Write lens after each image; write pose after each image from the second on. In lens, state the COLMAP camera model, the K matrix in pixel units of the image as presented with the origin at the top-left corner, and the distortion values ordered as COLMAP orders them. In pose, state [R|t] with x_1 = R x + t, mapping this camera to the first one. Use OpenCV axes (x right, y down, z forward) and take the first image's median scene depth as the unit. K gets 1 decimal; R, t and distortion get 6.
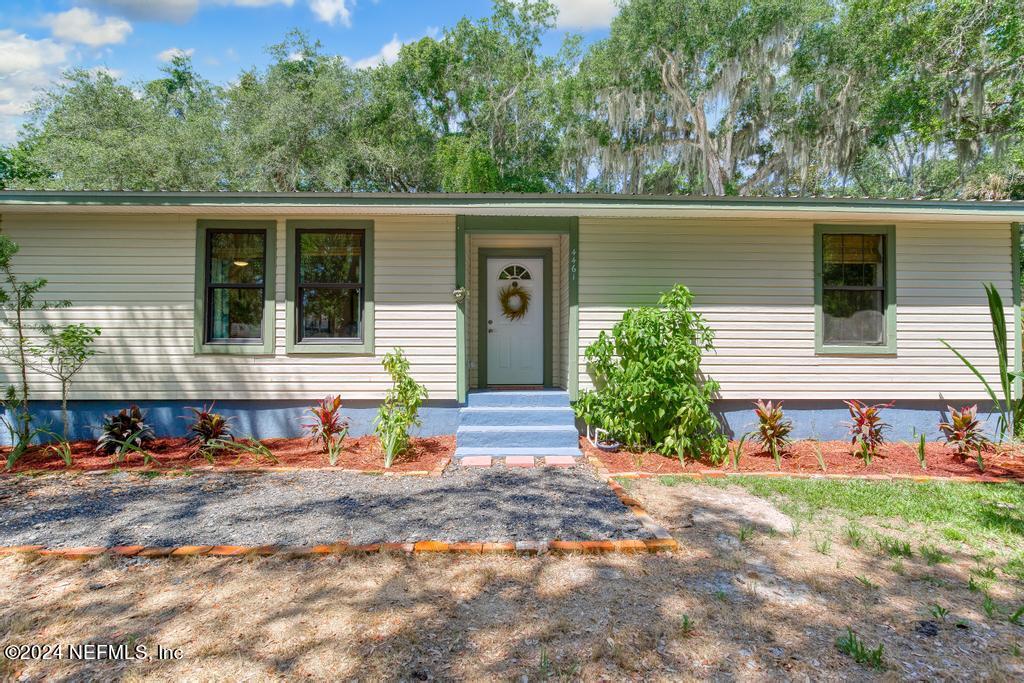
lens RADIAL K [[478.1, 0, 528.4], [0, 478.1, 337.5], [0, 0, 1]] dist [-0.012208, 0.000226]
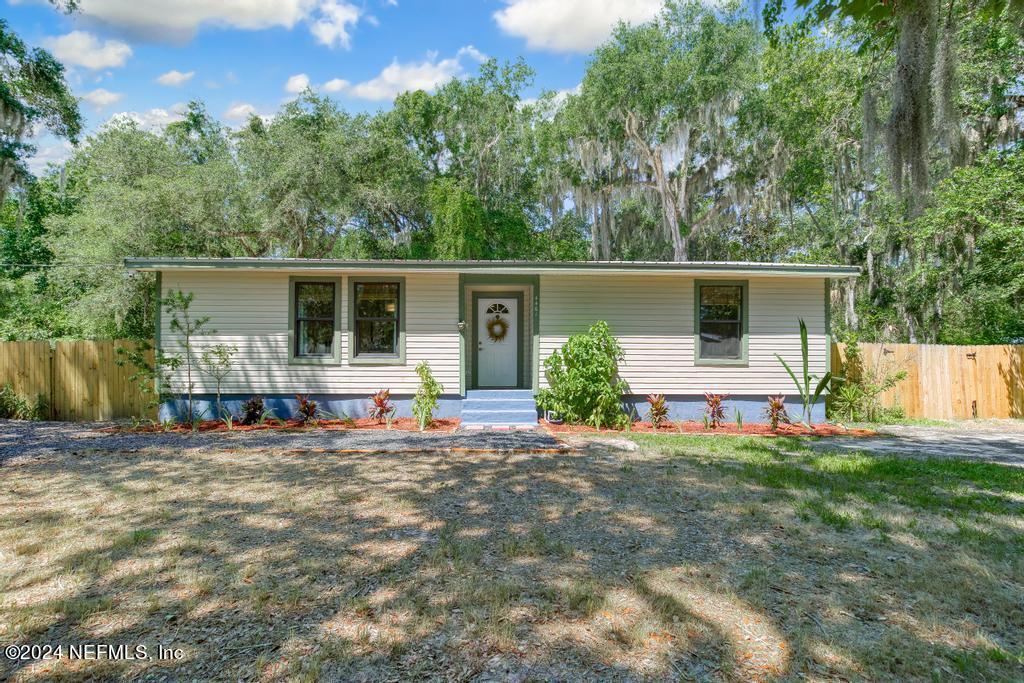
lens RADIAL K [[484.5, 0, 519.0], [0, 484.5, 351.8], [0, 0, 1]] dist [-0.004862, 0.000314]
pose [[0.999842, 0.001570, 0.017682, 0.012651], [-0.001427, 0.999966, -0.008105, 0.006424], [-0.017695, 0.008078, 0.999811, -0.543347]]
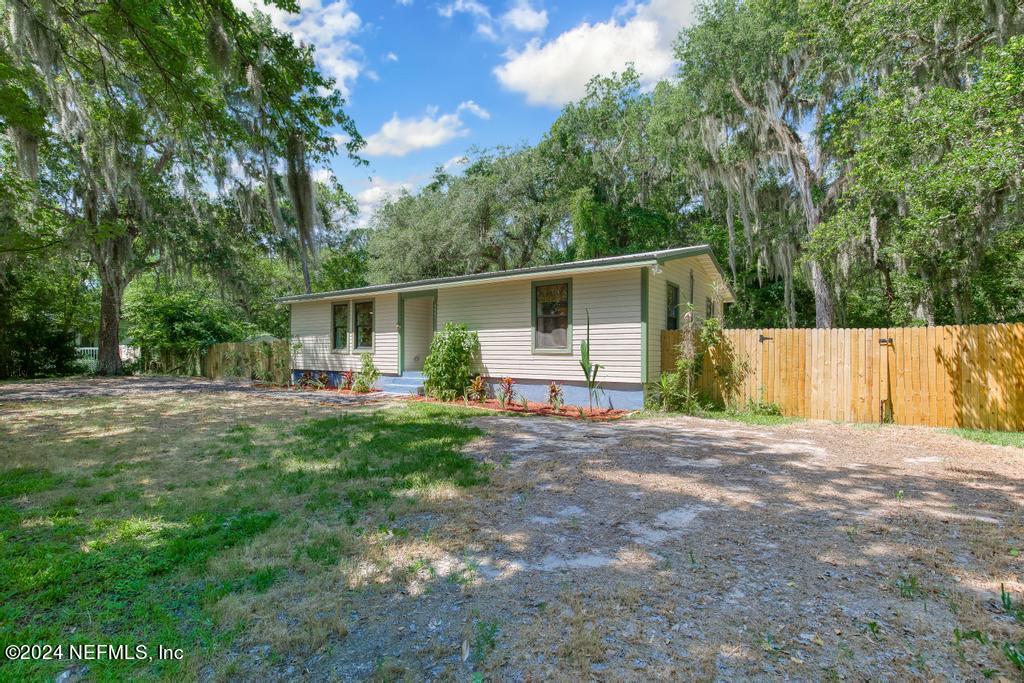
lens RADIAL K [[484.5, 0, 519.0], [0, 484.5, 351.8], [0, 0, 1]] dist [-0.004862, 0.000314]
pose [[0.802449, 0.000741, -0.596721, 1.668281], [0.006981, 0.999919, 0.010629, 0.007827], [0.596680, -0.012695, 0.802379, -0.507789]]
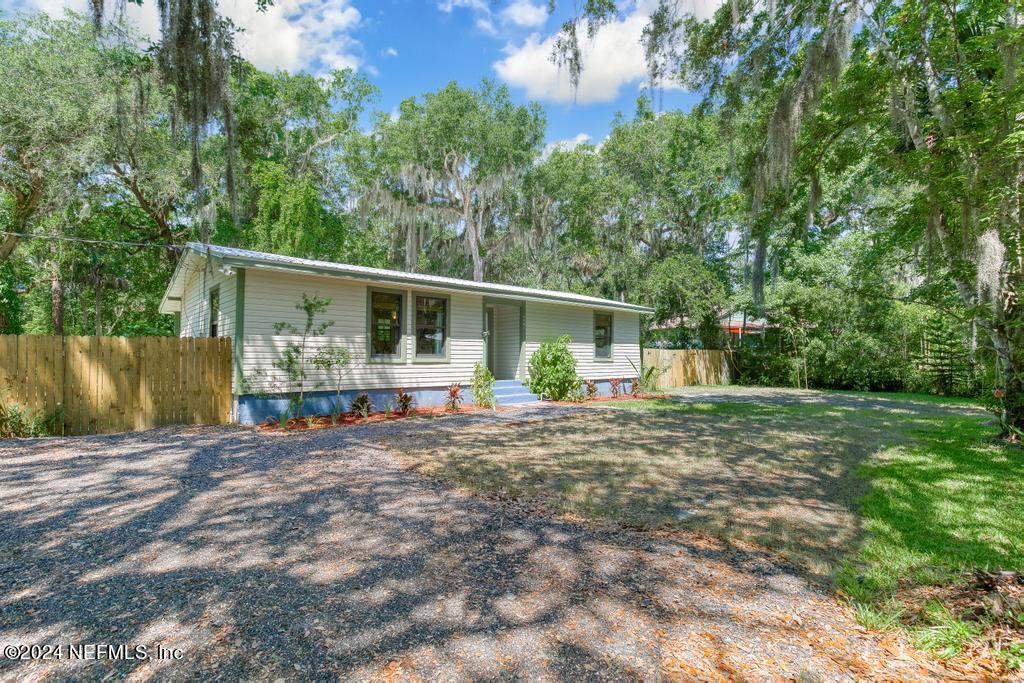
lens RADIAL K [[484.5, 0, 519.0], [0, 484.5, 351.8], [0, 0, 1]] dist [-0.004862, 0.000314]
pose [[0.764488, 0.008164, 0.644587, -1.353321], [-0.009782, 0.999952, -0.001062, -0.009978], [-0.644564, -0.005494, 0.764531, -0.687133]]
